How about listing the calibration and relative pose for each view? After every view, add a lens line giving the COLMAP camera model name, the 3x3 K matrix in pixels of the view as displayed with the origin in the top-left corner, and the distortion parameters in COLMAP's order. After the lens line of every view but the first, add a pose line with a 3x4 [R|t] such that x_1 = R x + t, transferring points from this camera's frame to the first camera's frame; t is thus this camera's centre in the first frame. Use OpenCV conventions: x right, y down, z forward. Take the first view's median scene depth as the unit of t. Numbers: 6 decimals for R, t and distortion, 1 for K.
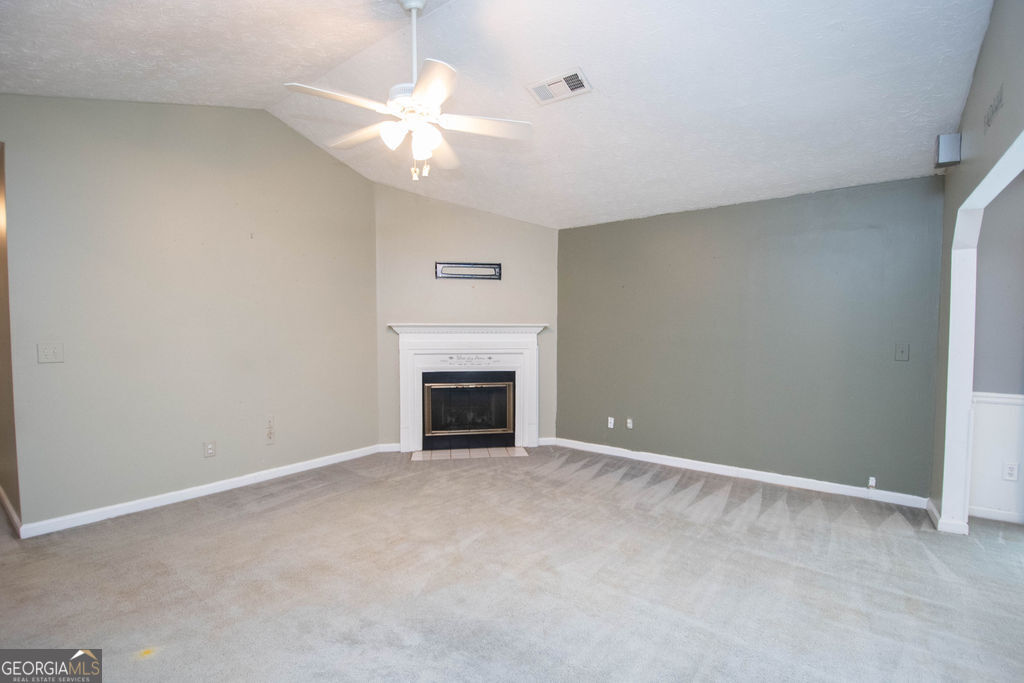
lens RADIAL K [[450.3, 0, 518.0], [0, 450.3, 338.7], [0, 0, 1]] dist [0.004193, -0.000143]
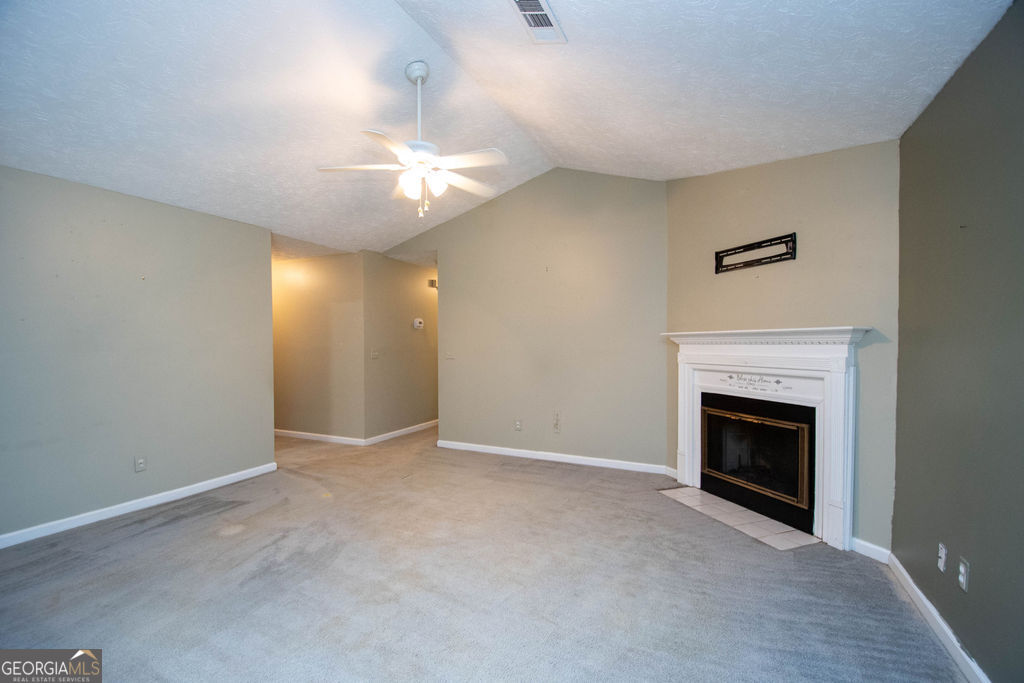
lens RADIAL K [[450.3, 0, 517.8], [0, 450.3, 346.4], [0, 0, 1]] dist [0.004193, -0.000143]
pose [[0.207653, 0.003519, -0.978196, 0.502460], [-0.014963, 0.999888, 0.000421, -0.003226], [0.978088, 0.014549, 0.207682, 0.497851]]
